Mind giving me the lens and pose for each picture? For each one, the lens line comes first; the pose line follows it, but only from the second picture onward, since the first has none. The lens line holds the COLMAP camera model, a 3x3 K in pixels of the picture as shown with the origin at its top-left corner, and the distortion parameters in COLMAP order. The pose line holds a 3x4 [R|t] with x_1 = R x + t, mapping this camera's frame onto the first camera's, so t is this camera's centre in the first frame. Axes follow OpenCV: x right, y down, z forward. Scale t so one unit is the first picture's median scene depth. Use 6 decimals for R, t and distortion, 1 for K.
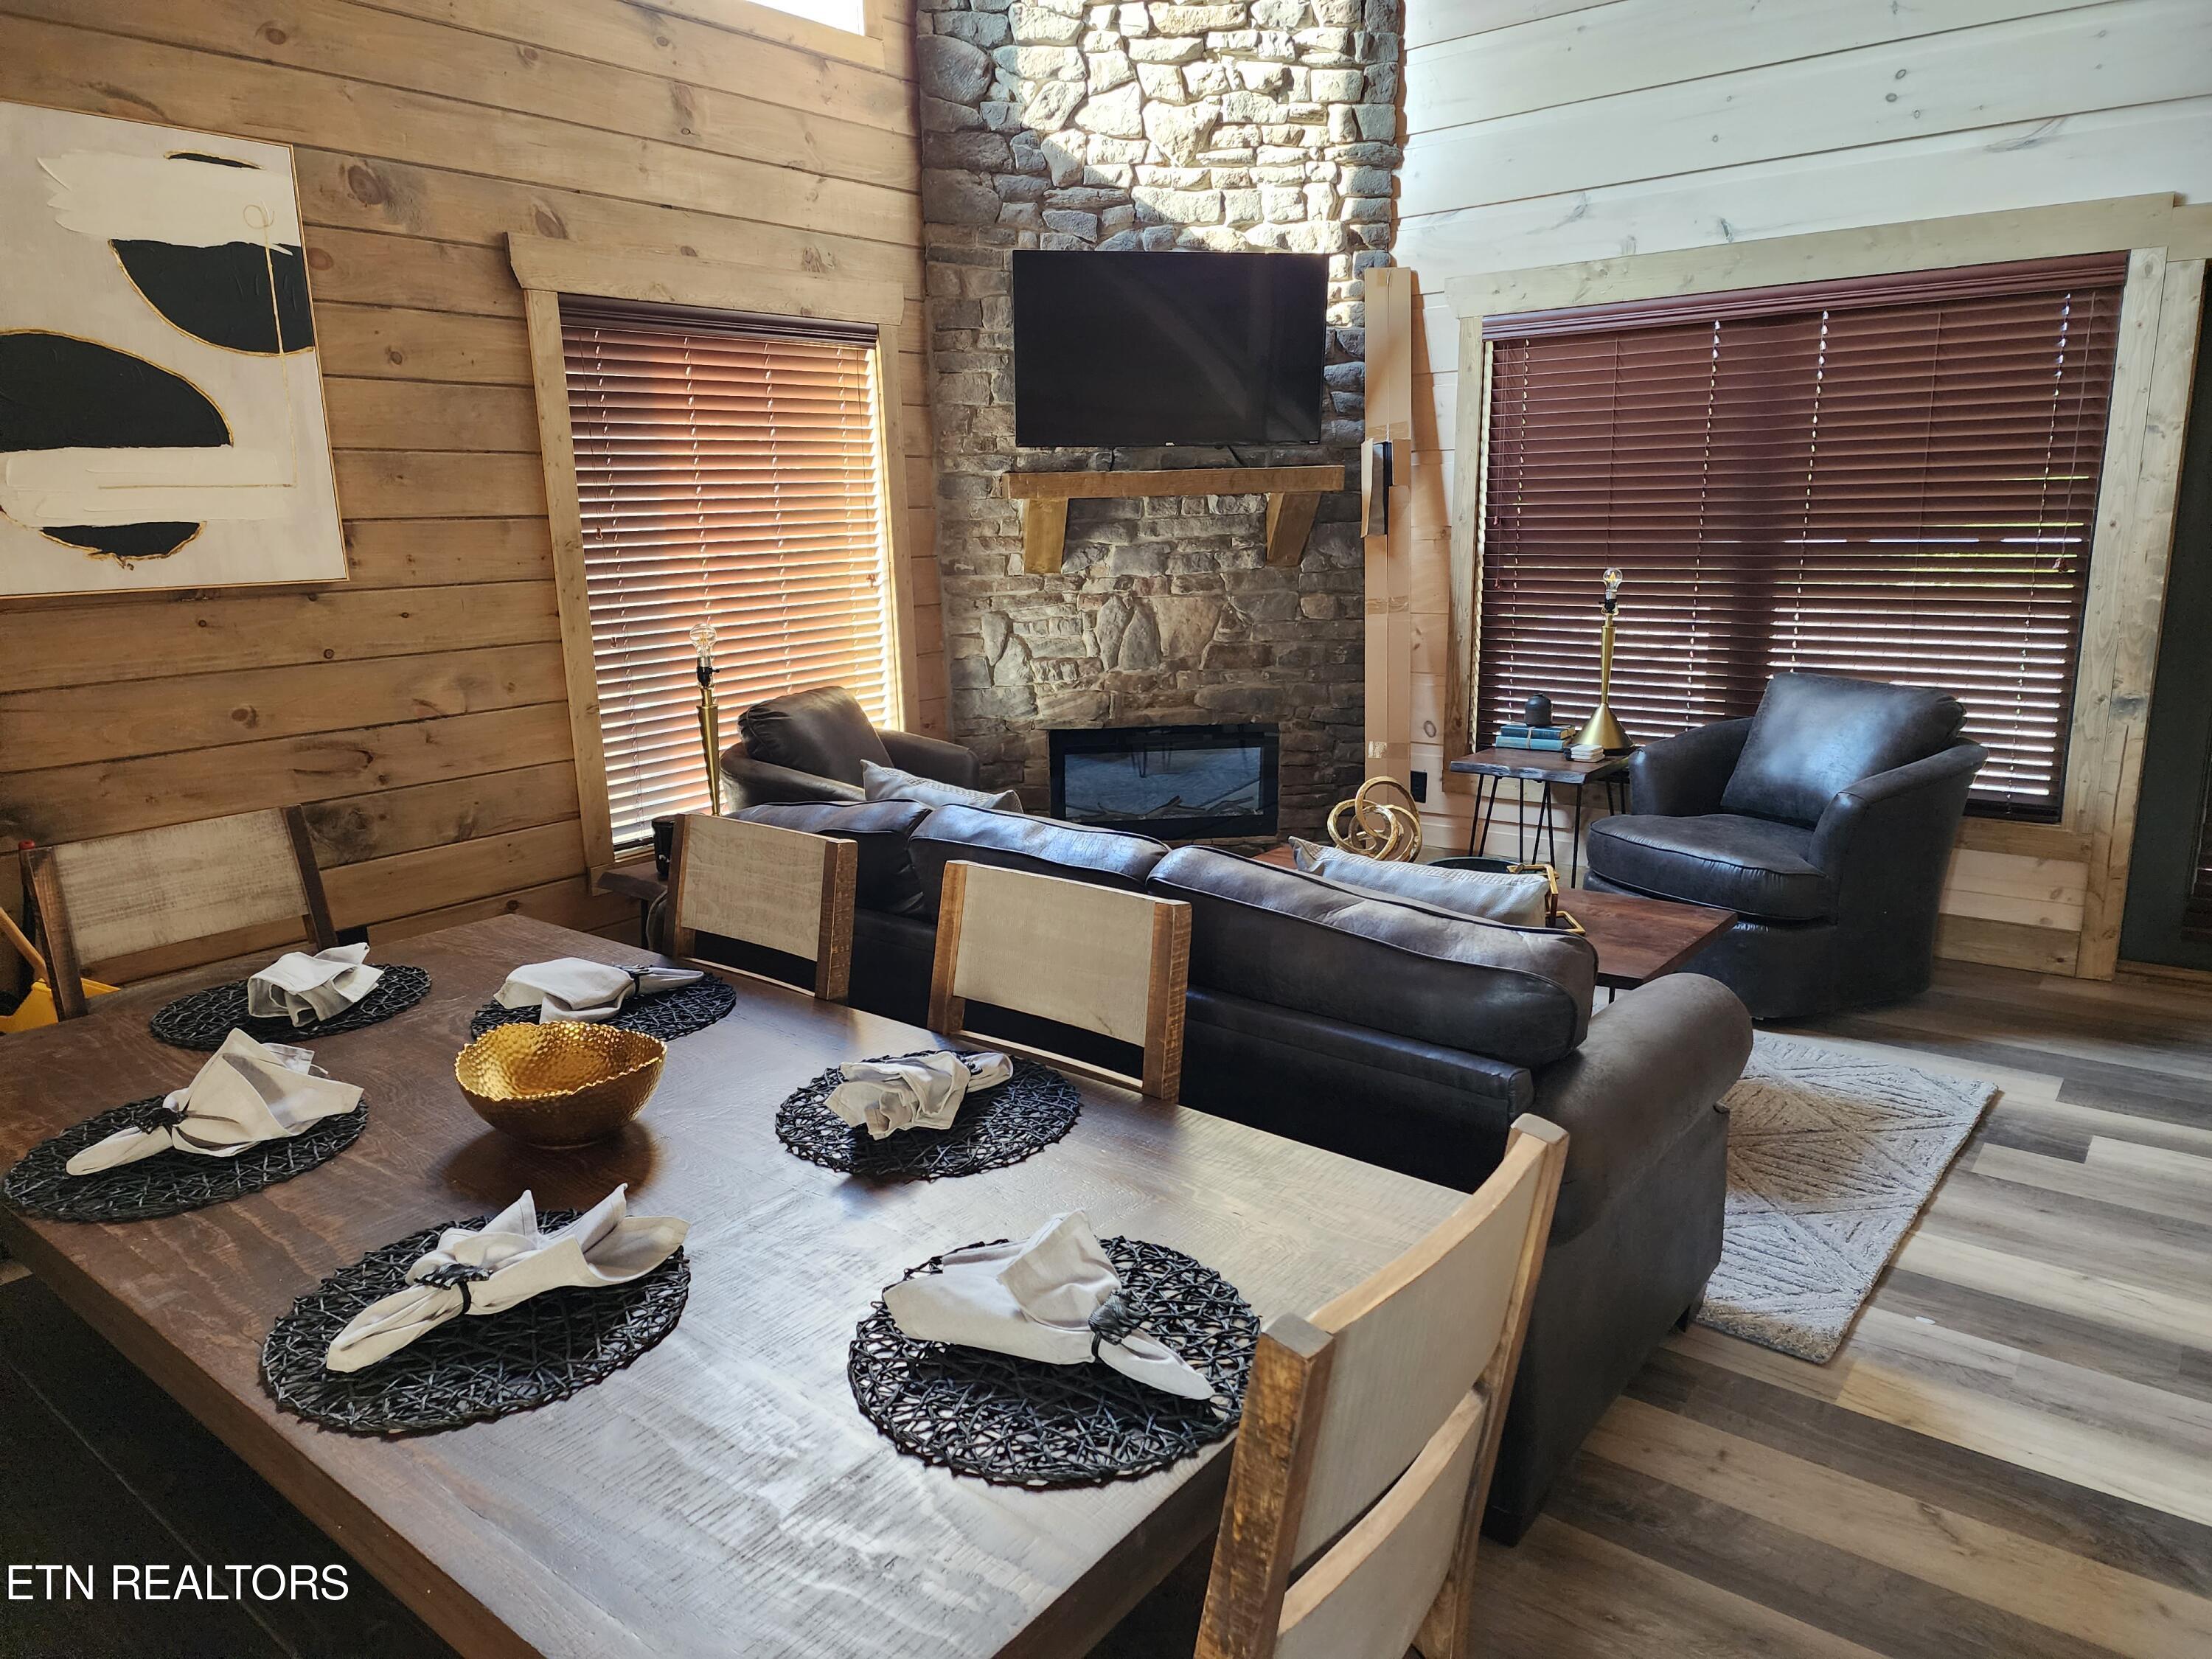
lens RADIAL K [[1475.4, 0, 1106.0], [0, 1475.4, 829.5], [0, 0, 1]] dist [0.061937, -0.064845]
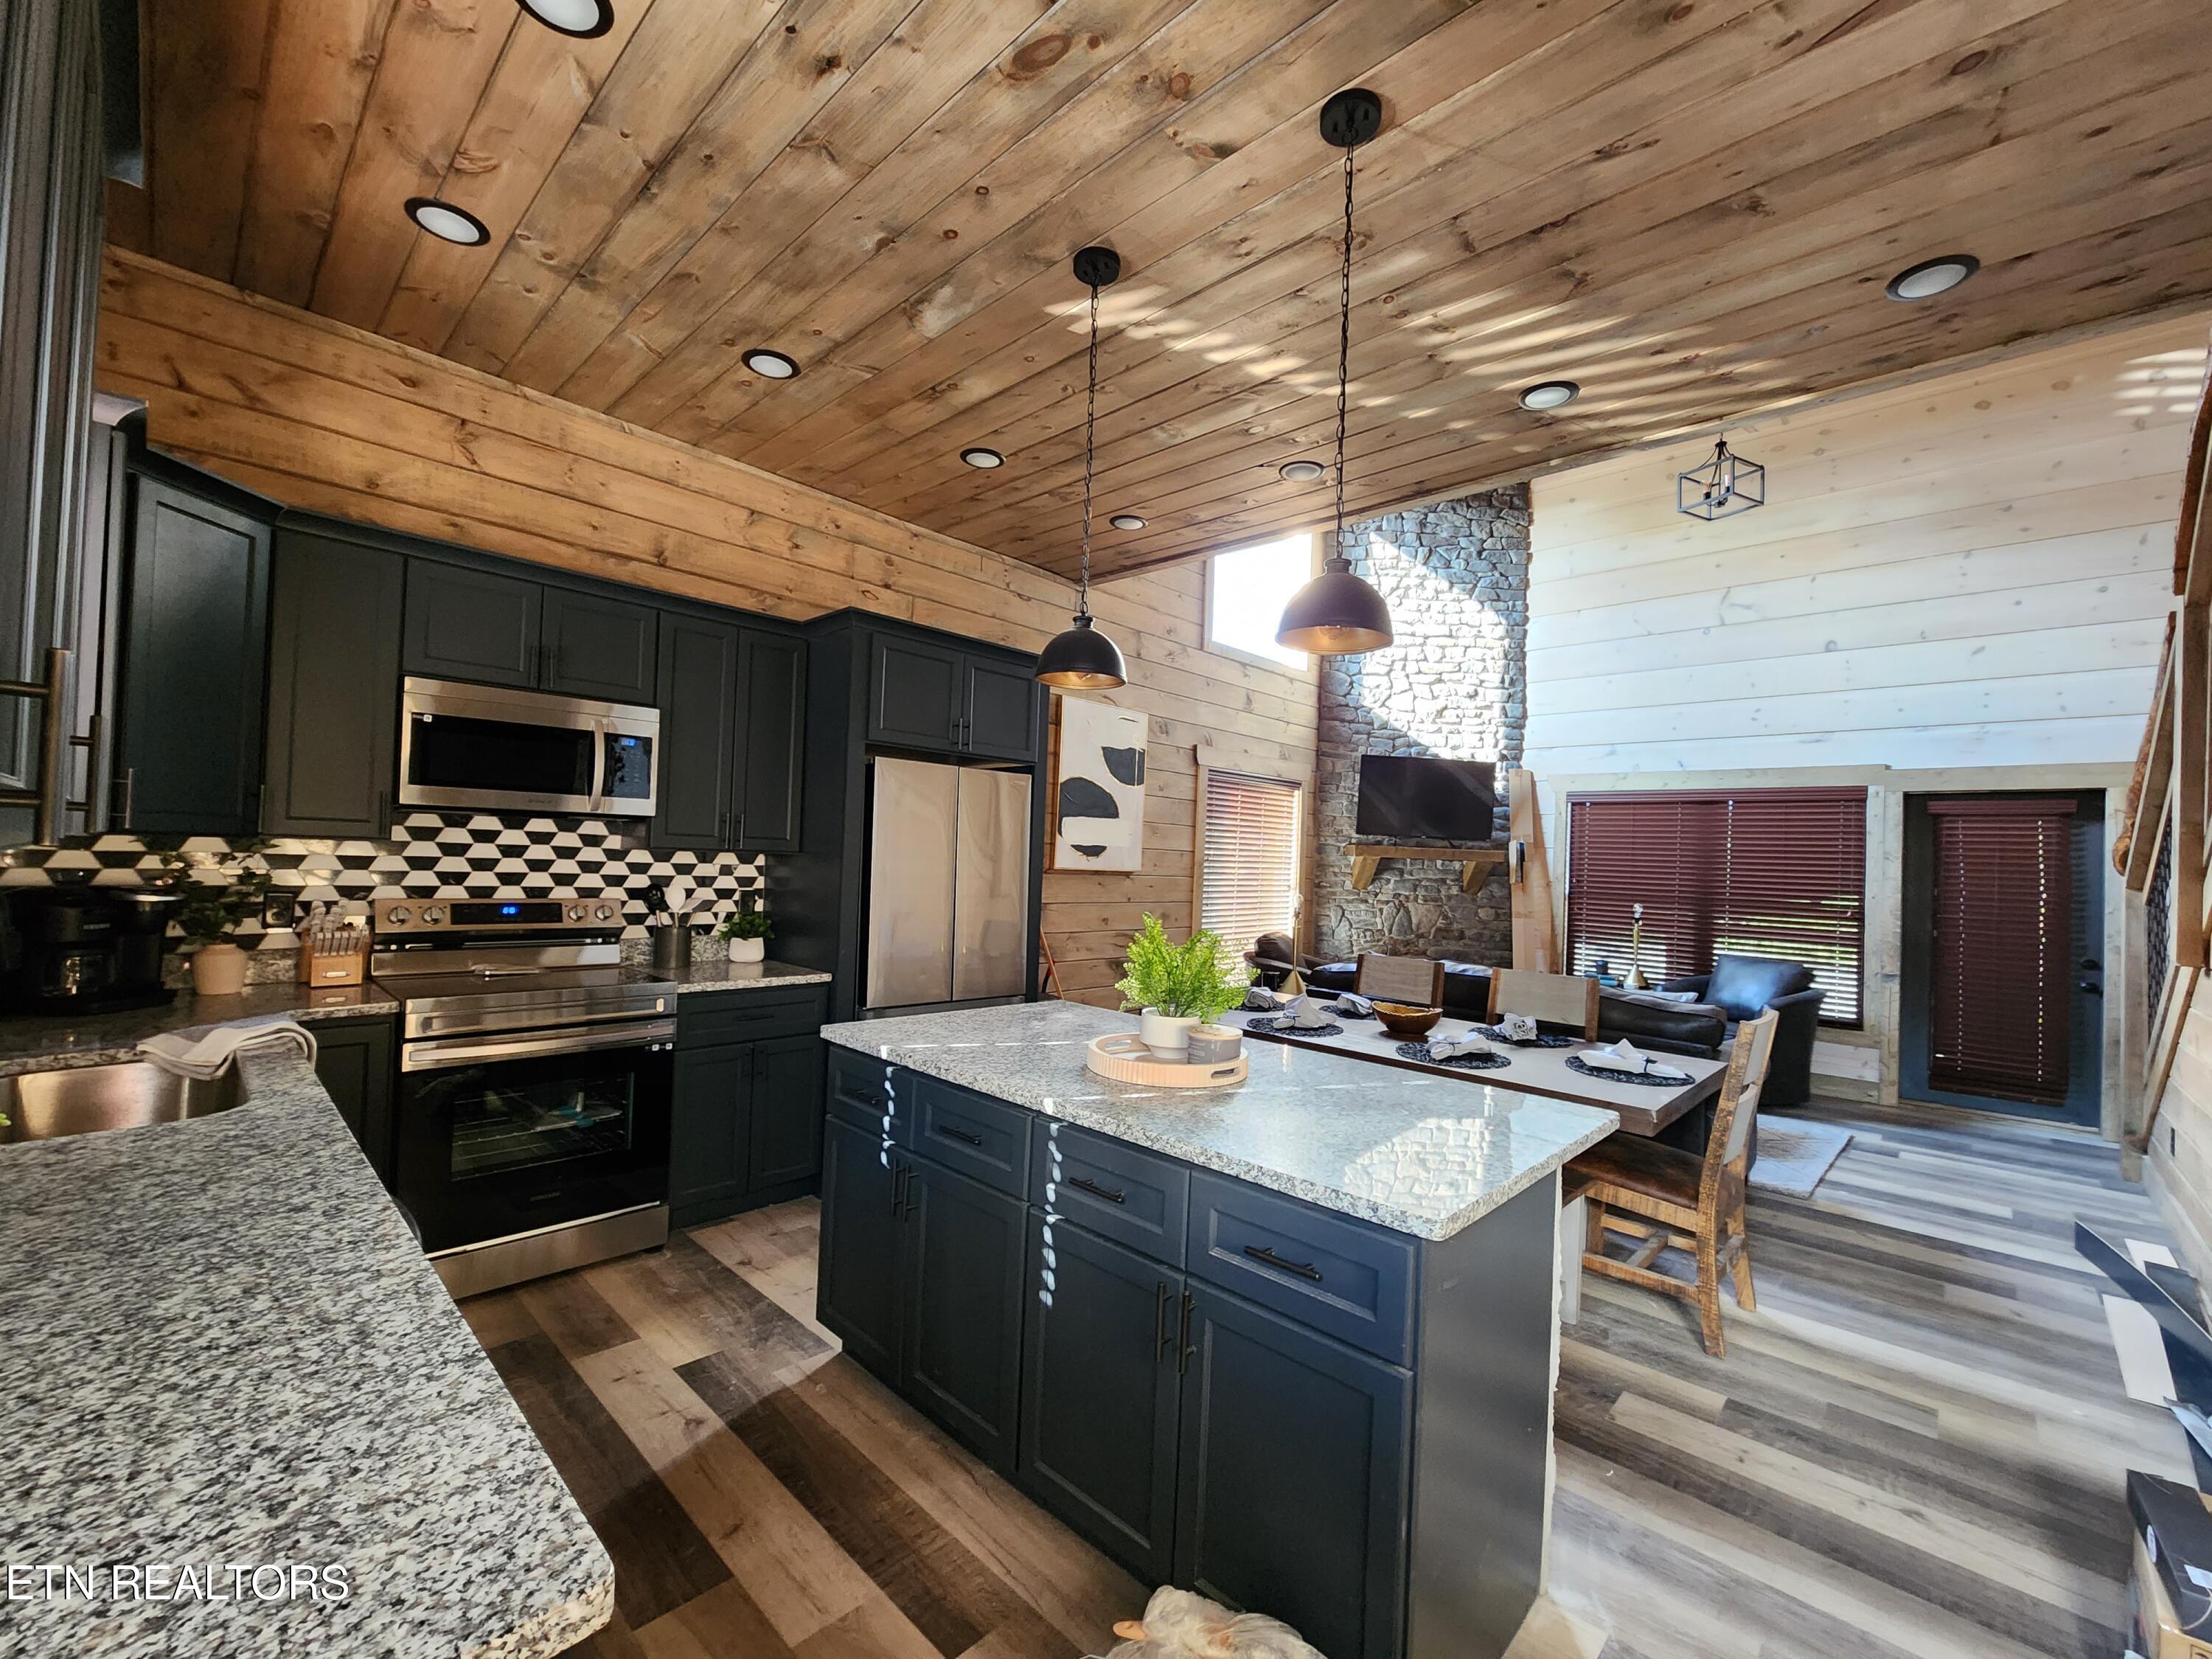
lens RADIAL K [[917.8, 0, 1106.0], [0, 917.8, 829.5], [0, 0, 1]] dist [-0.007816, -0.000046]
pose [[0.993290, 0.060496, -0.098569, -0.306738], [-0.083234, 0.965668, -0.246085, 0.114953], [0.080298, 0.252638, 0.964223, -0.396629]]
